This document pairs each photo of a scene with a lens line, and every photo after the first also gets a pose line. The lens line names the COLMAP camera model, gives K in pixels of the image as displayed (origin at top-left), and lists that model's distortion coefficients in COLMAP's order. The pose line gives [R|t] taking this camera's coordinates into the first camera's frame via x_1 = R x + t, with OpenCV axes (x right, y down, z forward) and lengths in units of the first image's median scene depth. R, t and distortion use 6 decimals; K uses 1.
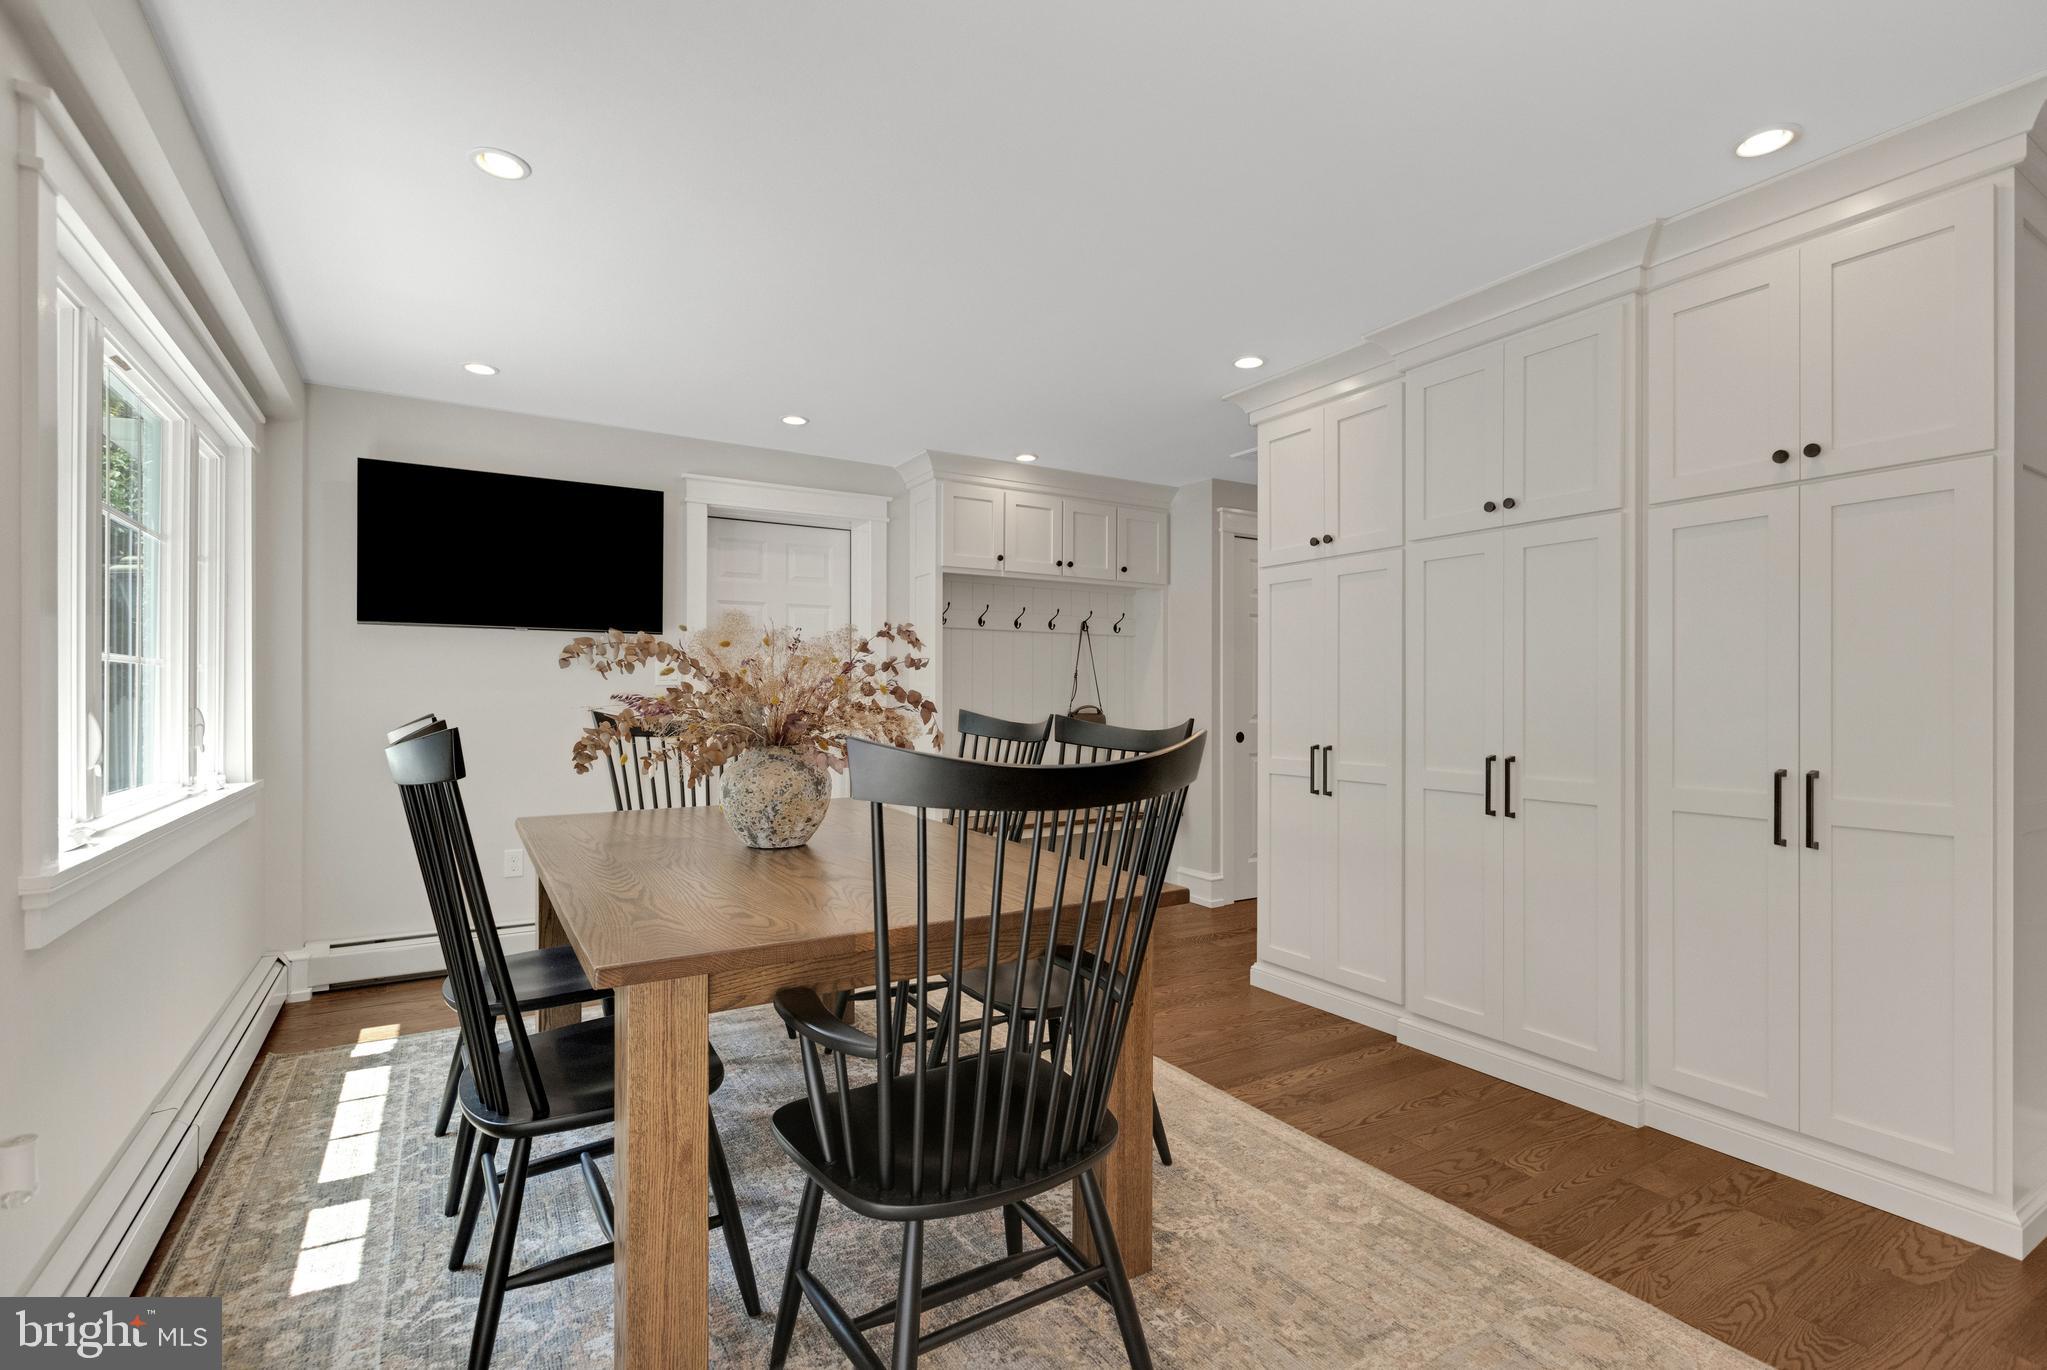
lens RADIAL K [[939.5, 0, 1014.7], [0, 939.5, 698.1], [0, 0, 1]] dist [-0.001372, -0.001835]
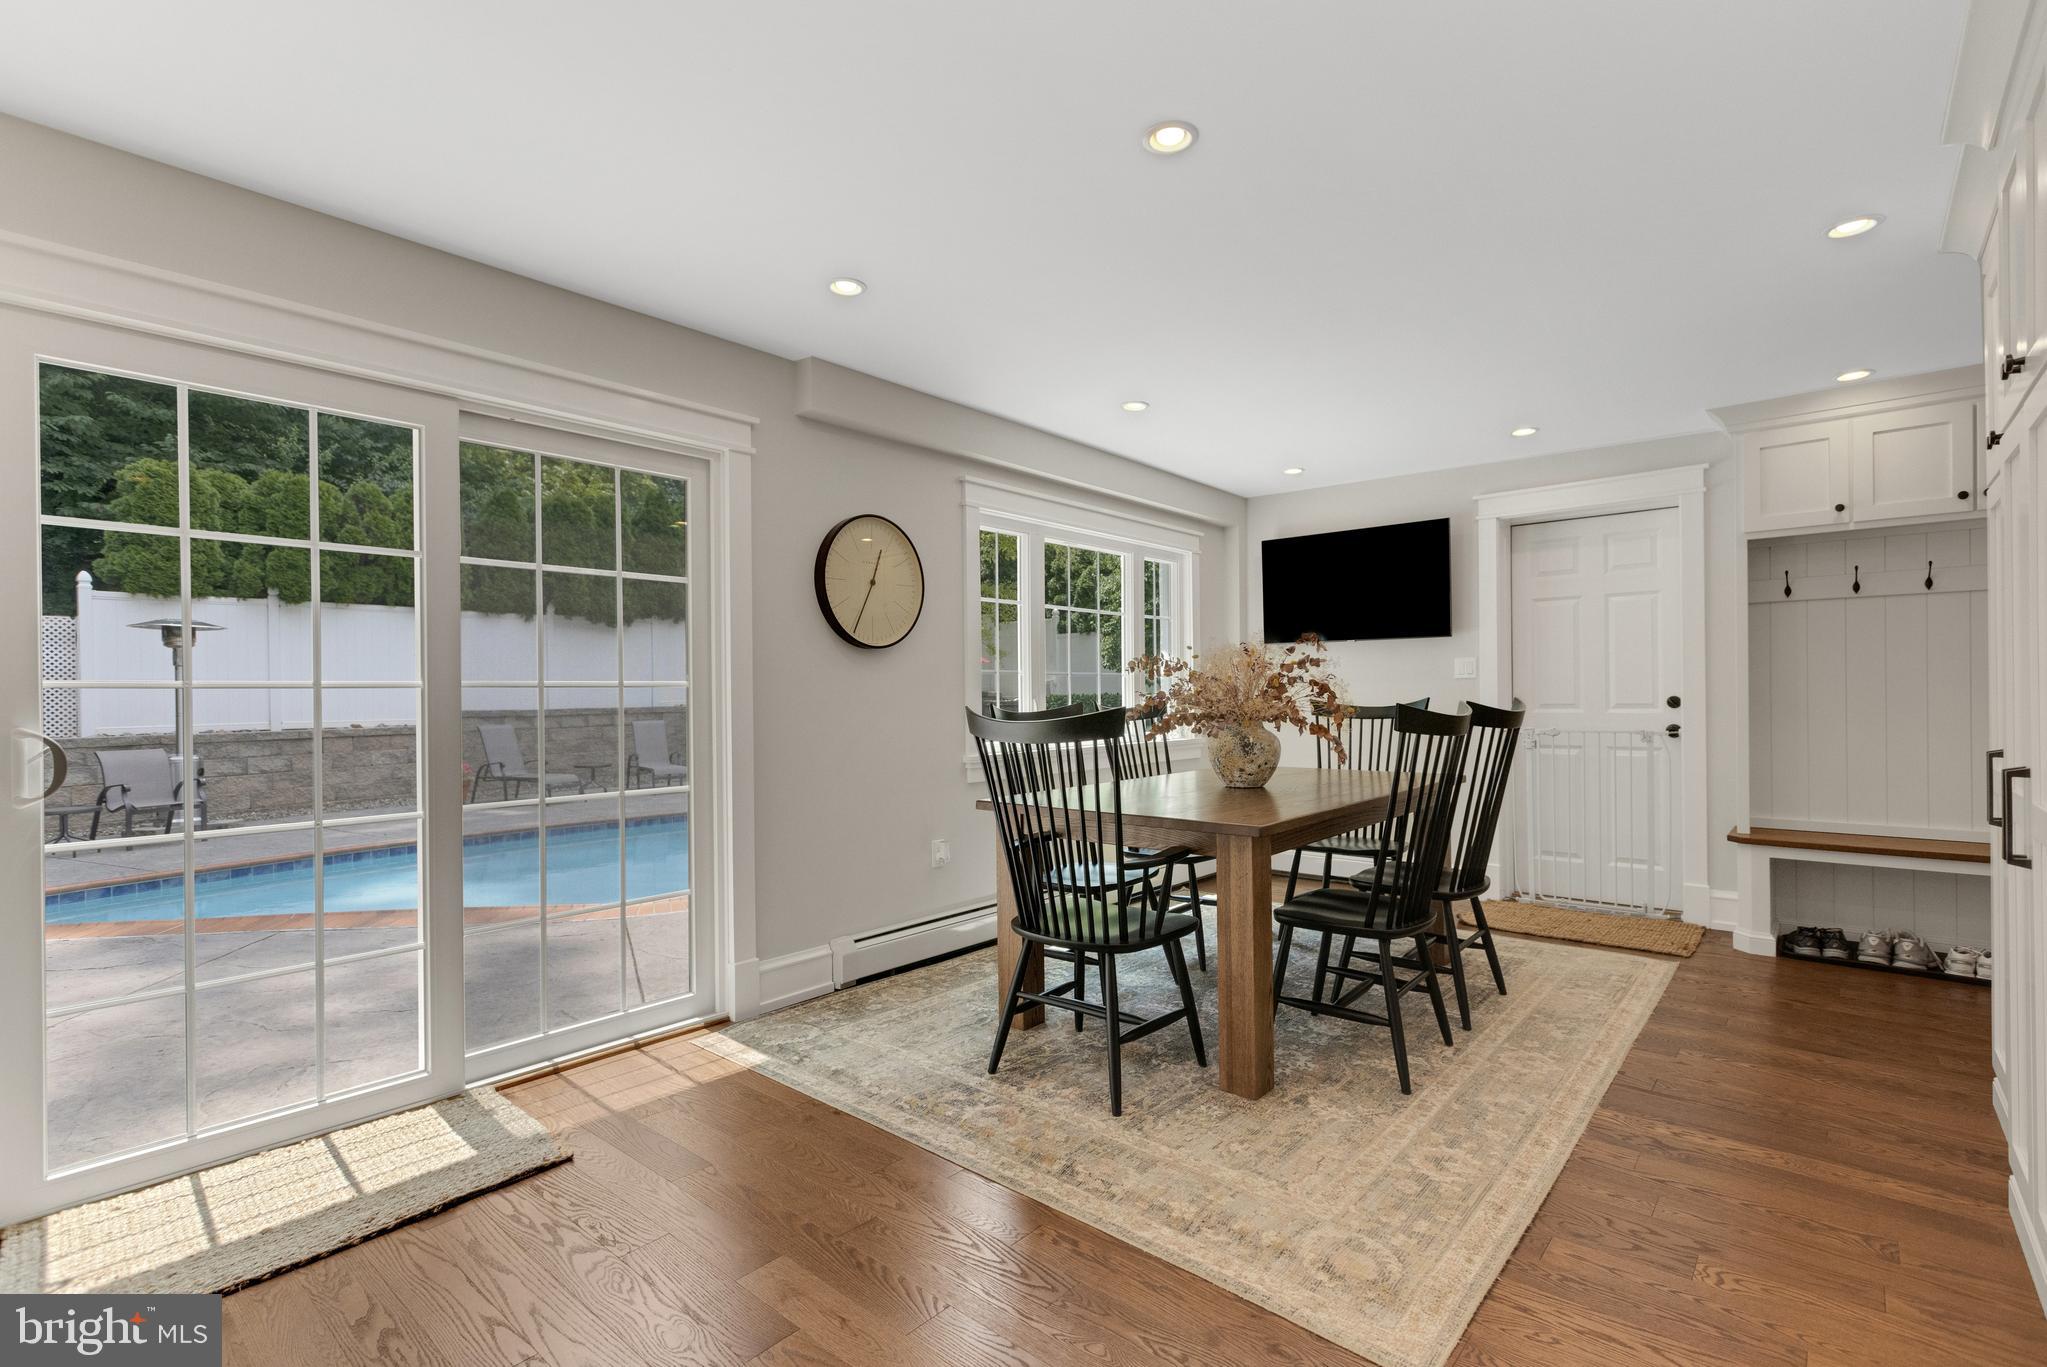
lens RADIAL K [[939.5, 0, 1017.6], [0, 939.5, 690.2], [0, 0, 1]] dist [-0.001372, -0.001835]
pose [[0.292240, -0.010980, -0.956282, 0.781394], [0.010588, 0.999910, -0.008245, 0.006109], [0.956286, -0.007715, 0.292330, 0.150186]]
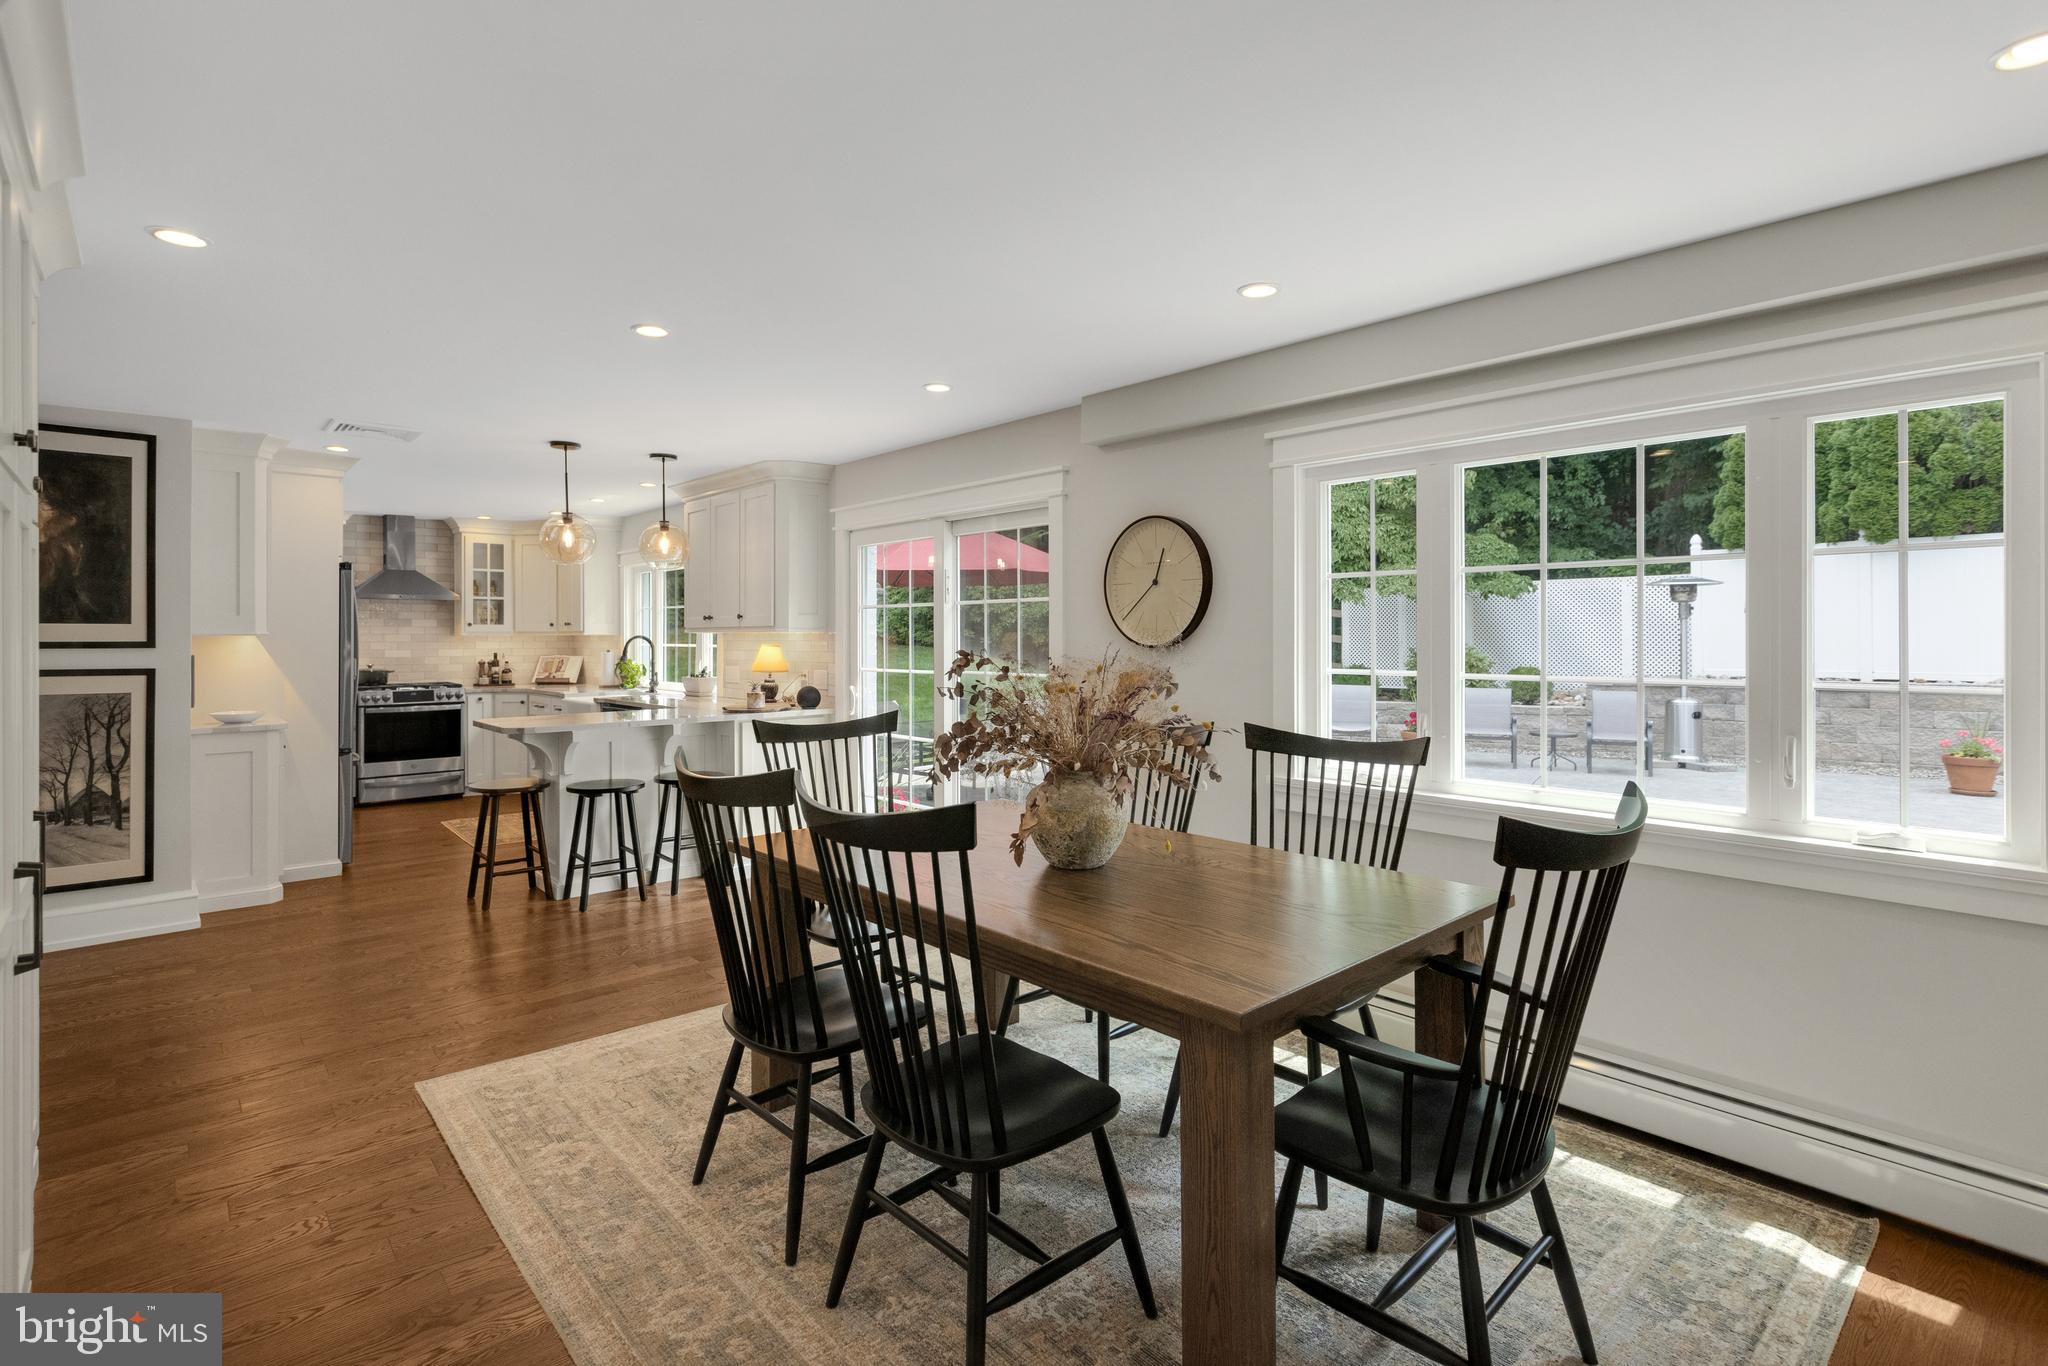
lens RADIAL K [[940.0, 0, 1014.1], [0, 940.0, 638.3], [0, 0, 1]] dist [-0.001372, -0.001835]
pose [[-0.982013, 0.000173, -0.188811, 0.011084], [-0.000343, 0.999996, 0.002701, -0.072634], [0.188811, 0.002718, -0.982010, 1.442501]]
